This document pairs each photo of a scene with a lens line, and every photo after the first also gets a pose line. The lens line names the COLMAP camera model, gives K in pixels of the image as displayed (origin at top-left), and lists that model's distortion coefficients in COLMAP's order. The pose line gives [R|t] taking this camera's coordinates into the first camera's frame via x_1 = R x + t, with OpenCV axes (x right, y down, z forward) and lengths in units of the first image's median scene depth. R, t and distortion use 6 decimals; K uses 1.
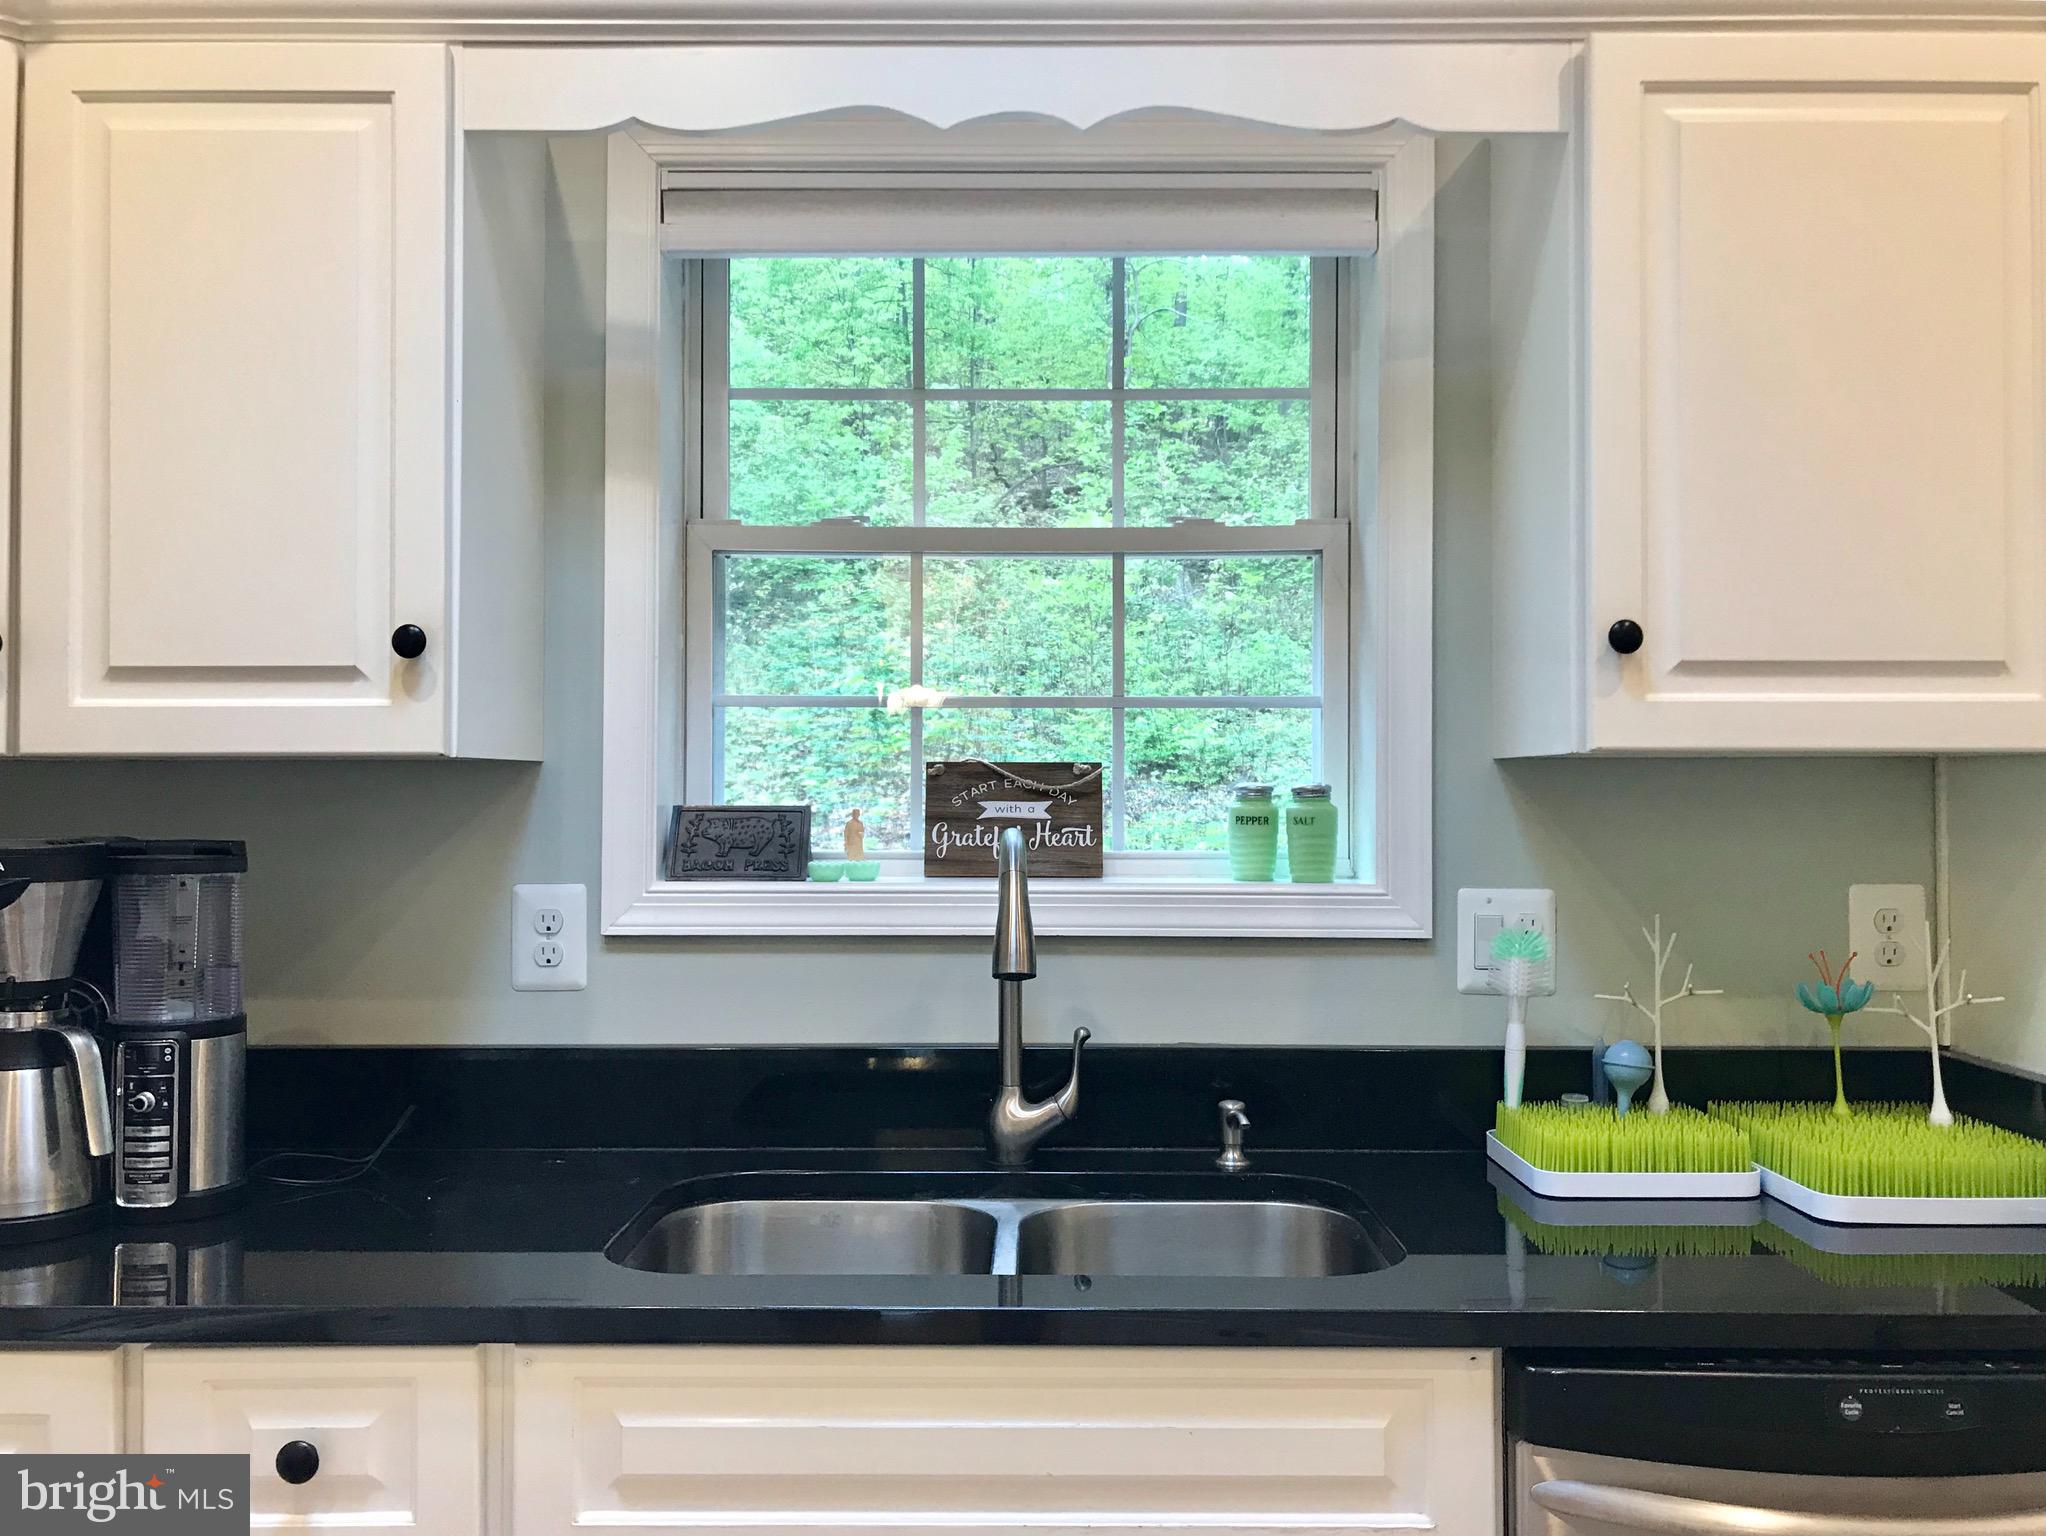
lens RADIAL K [[1731.0, 0, 1008.5], [0, 1731.0, 756.1], [0, 0, 1]] dist [0.048208, -0.016669]
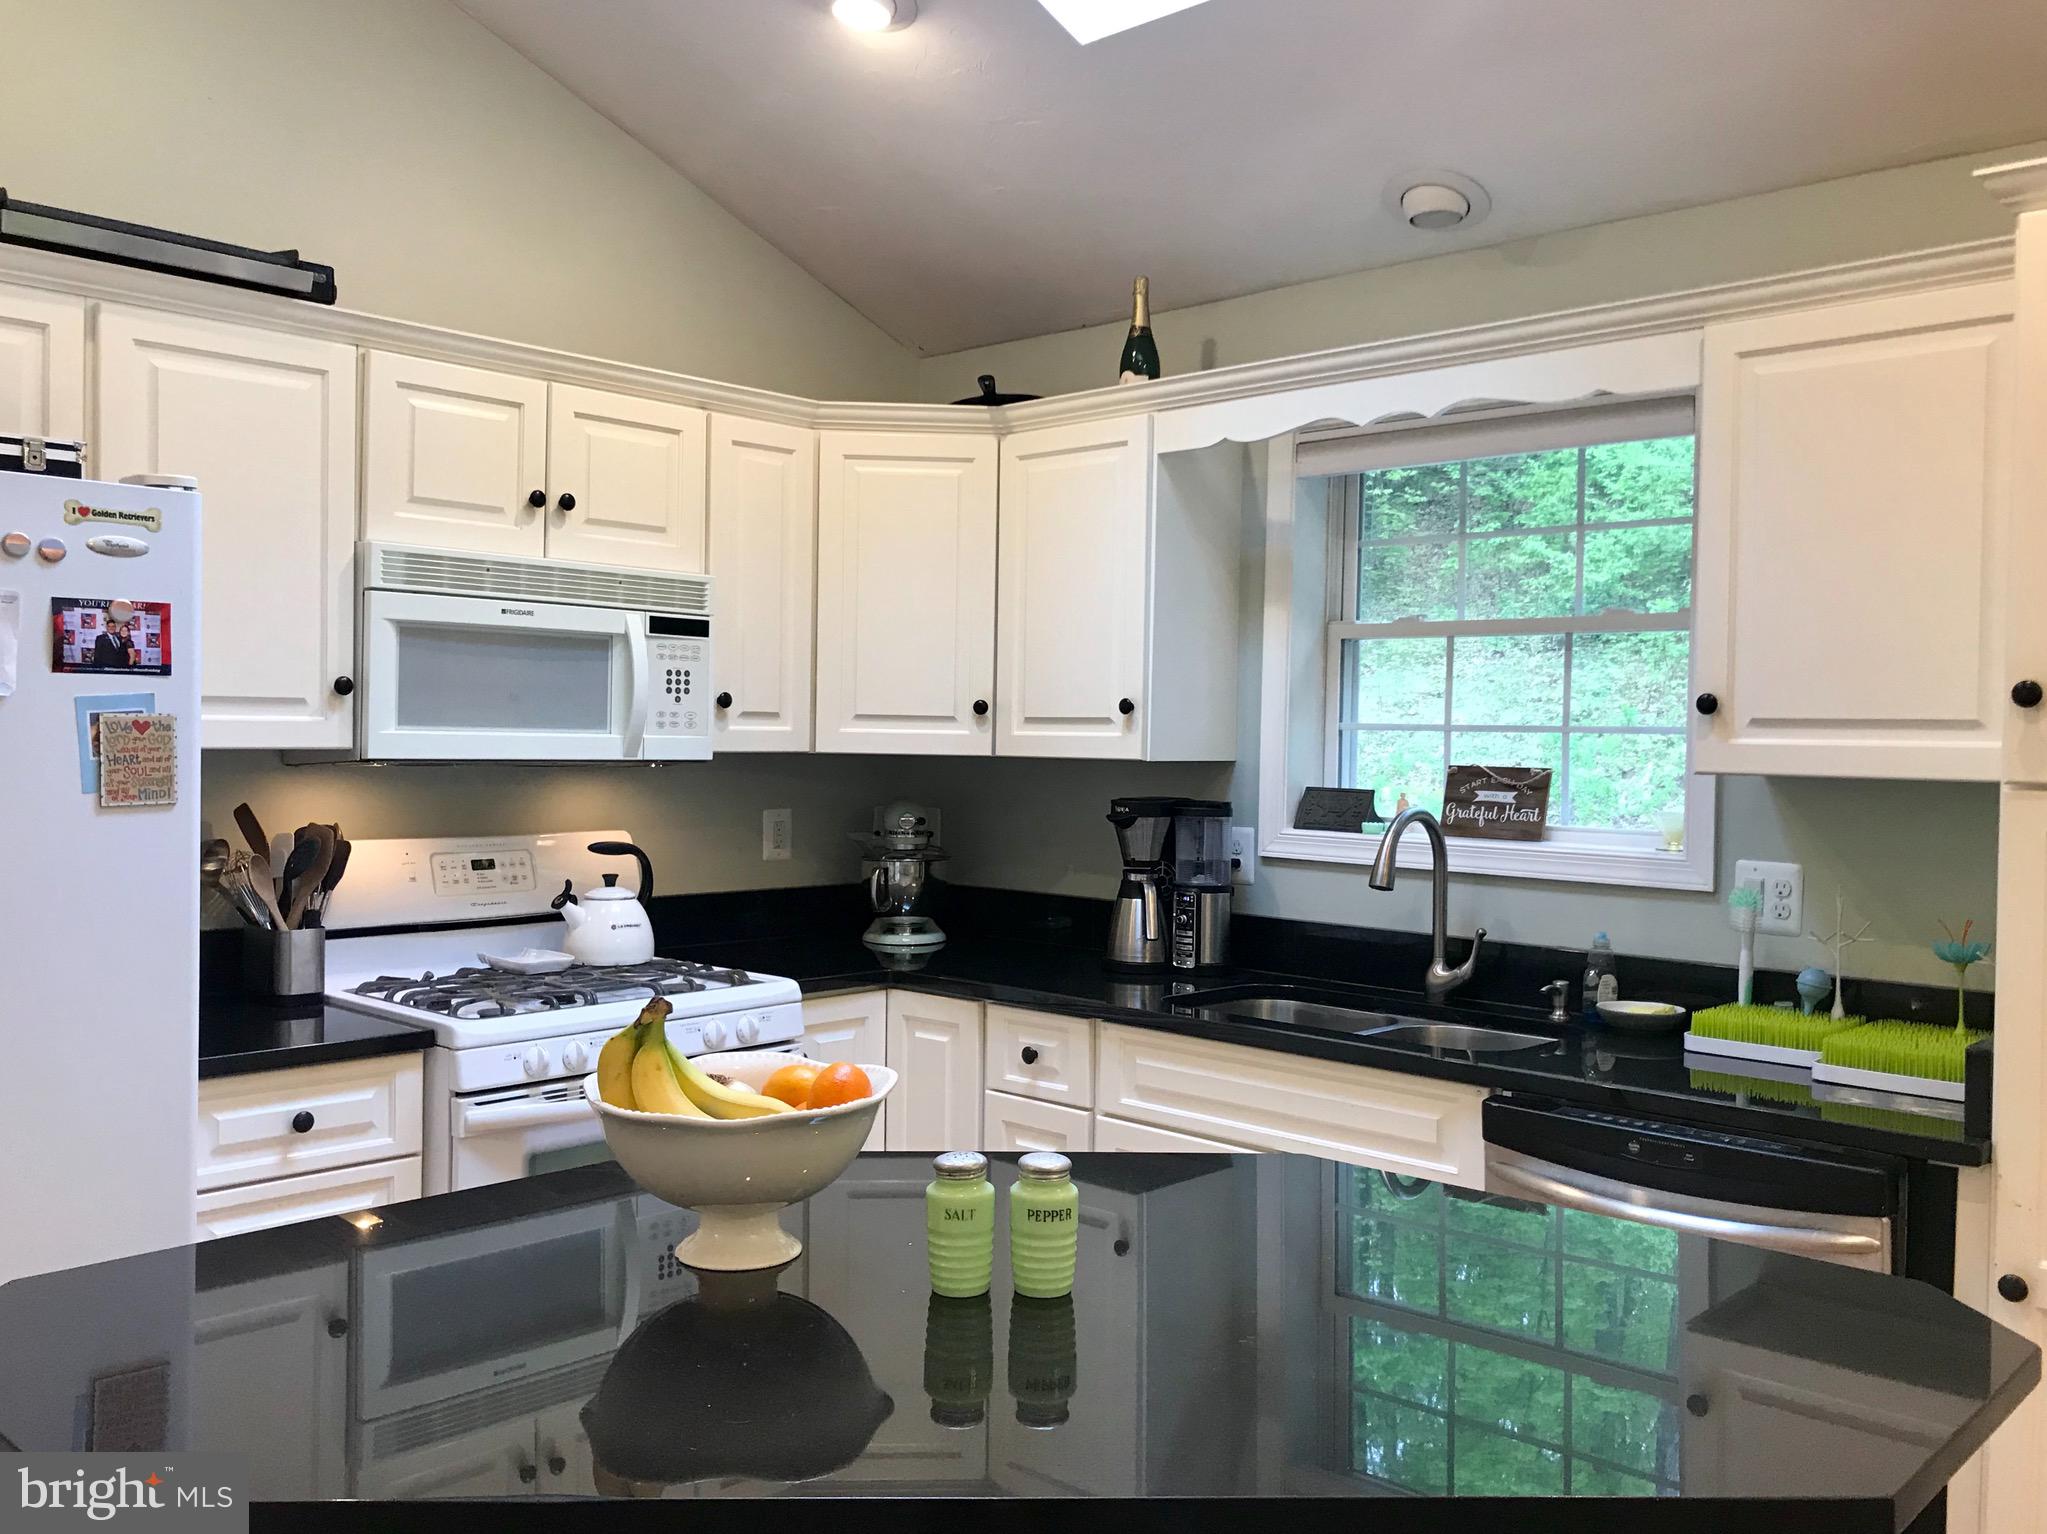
lens RADIAL K [[1712.0, 0, 1023.5], [0, 1712.0, 767.0], [0, 0, 1]] dist [0.173908, -0.546184]
pose [[0.732970, 0.024740, -0.679811, 0.815600], [-0.002752, 0.999438, 0.033406, -0.051572], [0.680256, -0.022615, 0.732626, -0.502691]]
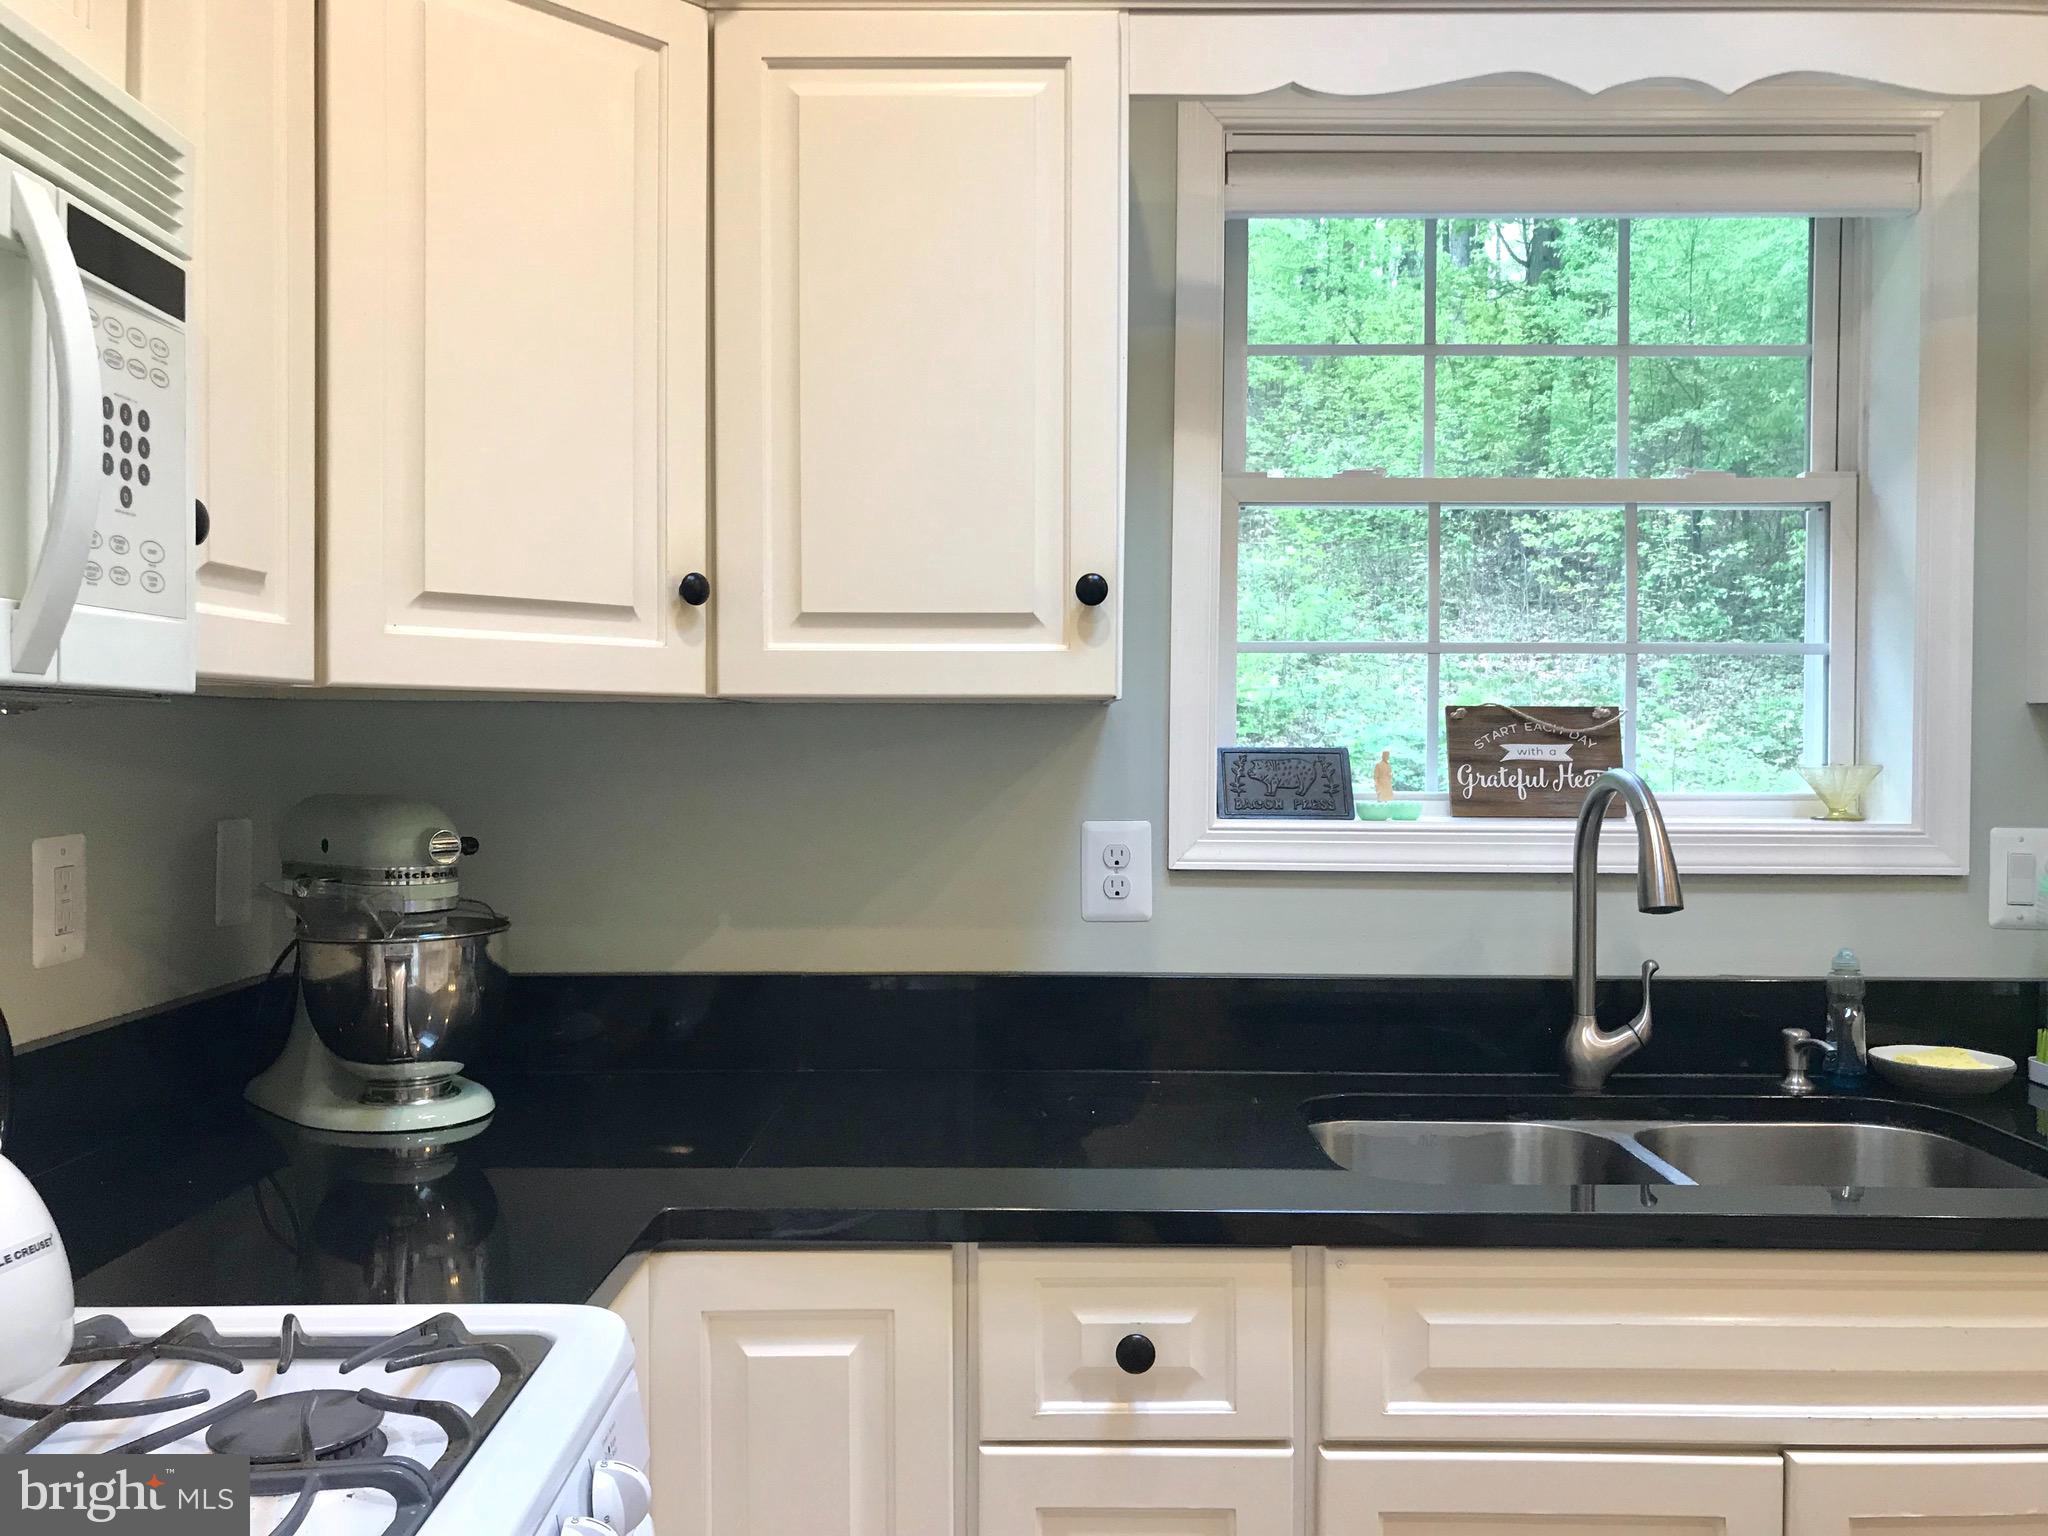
lens RADIAL K [[1694.5, 0, 1029.2], [0, 1694.5, 759.3], [0, 0, 1]] dist [0.043993, -0.012408]
pose [[0.999817, 0.002196, 0.018984, -0.337725], [-0.002796, 0.999497, 0.031606, 0.003828], [-0.018905, -0.031653, 0.999320, -0.020617]]
